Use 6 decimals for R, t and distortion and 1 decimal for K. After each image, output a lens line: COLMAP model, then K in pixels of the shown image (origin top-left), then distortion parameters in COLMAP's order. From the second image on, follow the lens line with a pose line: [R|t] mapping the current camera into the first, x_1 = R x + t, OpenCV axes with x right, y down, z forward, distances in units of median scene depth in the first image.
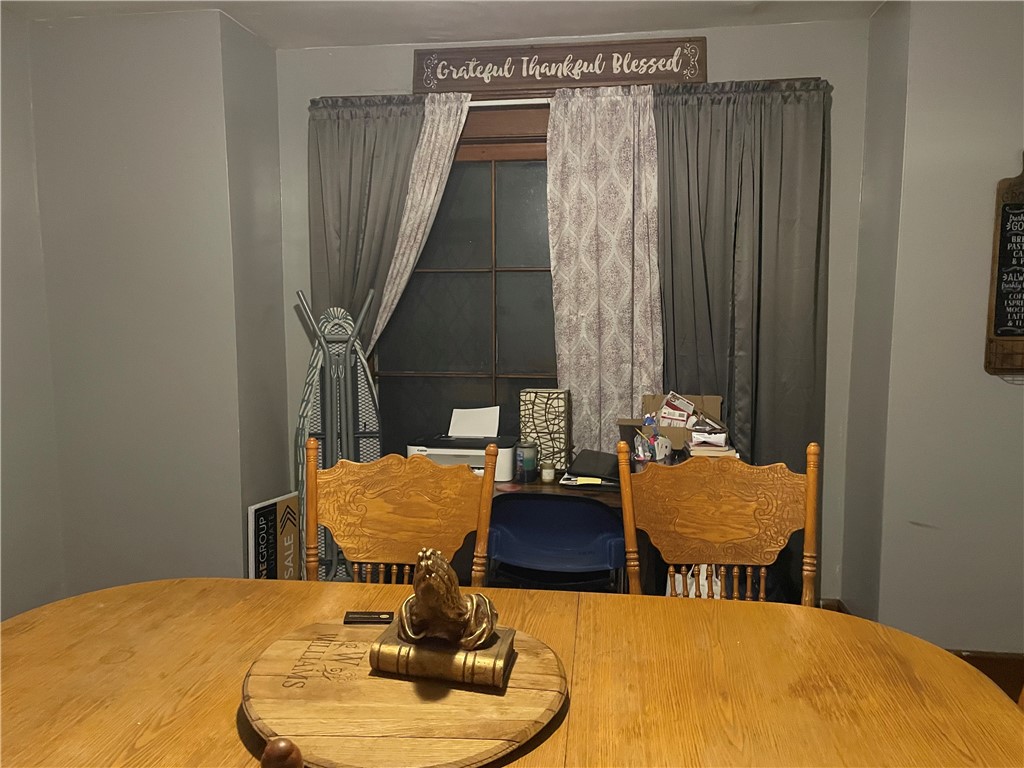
lens RADIAL K [[768.1, 0, 501.7], [0, 768.1, 381.8], [0, 0, 1]] dist [0.113444, -0.127667]
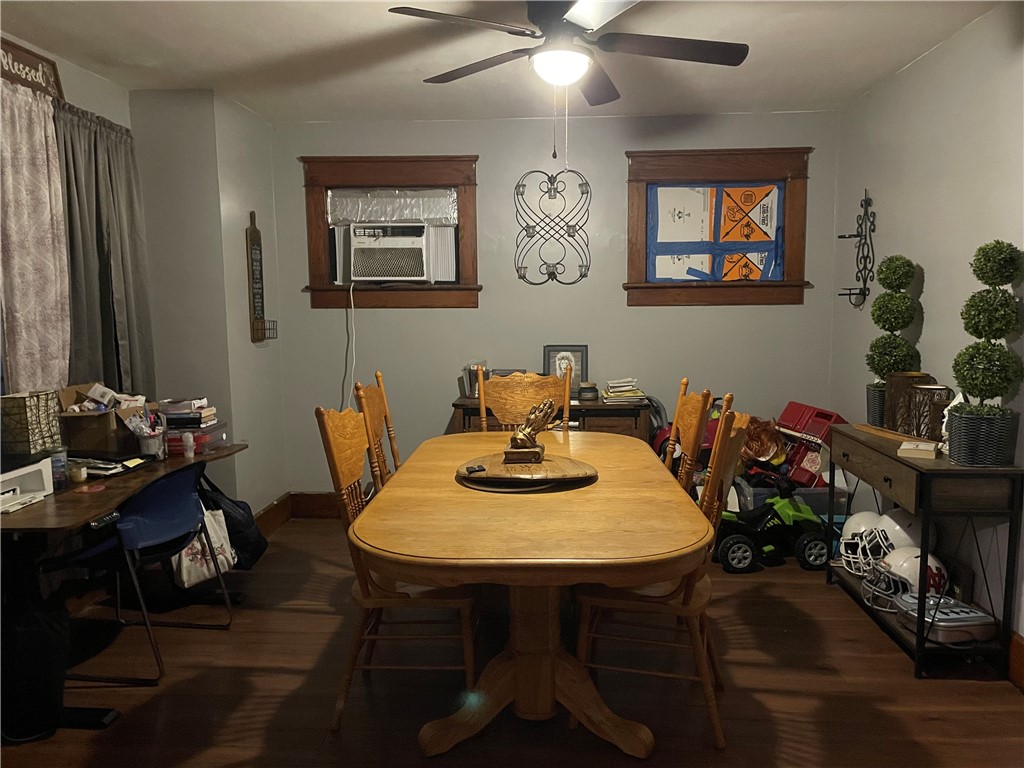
lens RADIAL K [[768.1, 0, 501.7], [0, 768.1, 381.8], [0, 0, 1]] dist [0.113444, -0.127667]
pose [[-0.059648, -0.107443, 0.992420, -0.933367], [0.110544, 0.987365, 0.113539, -0.048983], [-0.992080, 0.116479, -0.047017, 0.475174]]
